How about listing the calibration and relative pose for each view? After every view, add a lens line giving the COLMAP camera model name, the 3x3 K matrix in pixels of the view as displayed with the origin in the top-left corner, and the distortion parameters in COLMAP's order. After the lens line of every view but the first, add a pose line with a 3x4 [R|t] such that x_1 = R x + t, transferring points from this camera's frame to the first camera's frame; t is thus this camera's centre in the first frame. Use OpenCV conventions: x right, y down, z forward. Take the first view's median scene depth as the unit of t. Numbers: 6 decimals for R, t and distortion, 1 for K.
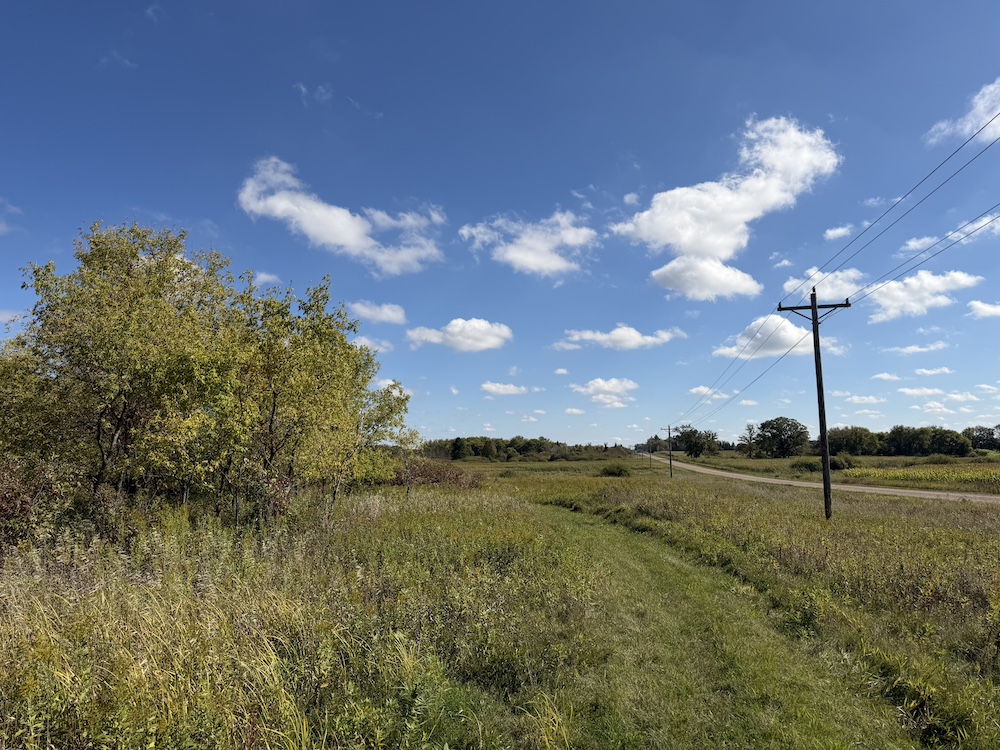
lens RADIAL K [[718.5, 0, 500.0], [0, 718.5, 375.0], [0, 0, 1]] dist [0.125203, -0.200718]
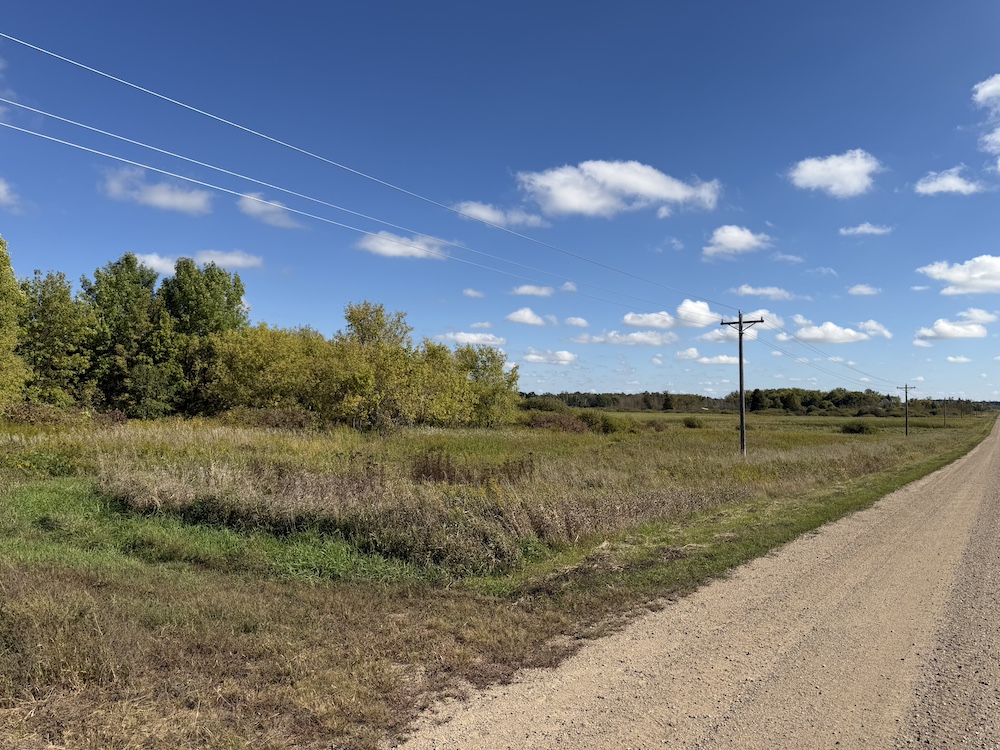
lens RADIAL K [[718.5, 0, 500.0], [0, 718.5, 375.0], [0, 0, 1]] dist [0.125203, -0.200718]
pose [[0.916521, 0.004035, -0.399966, 0.582474], [0.023831, 0.997622, 0.064671, -0.094381], [0.399276, -0.068804, 0.914245, -0.653335]]
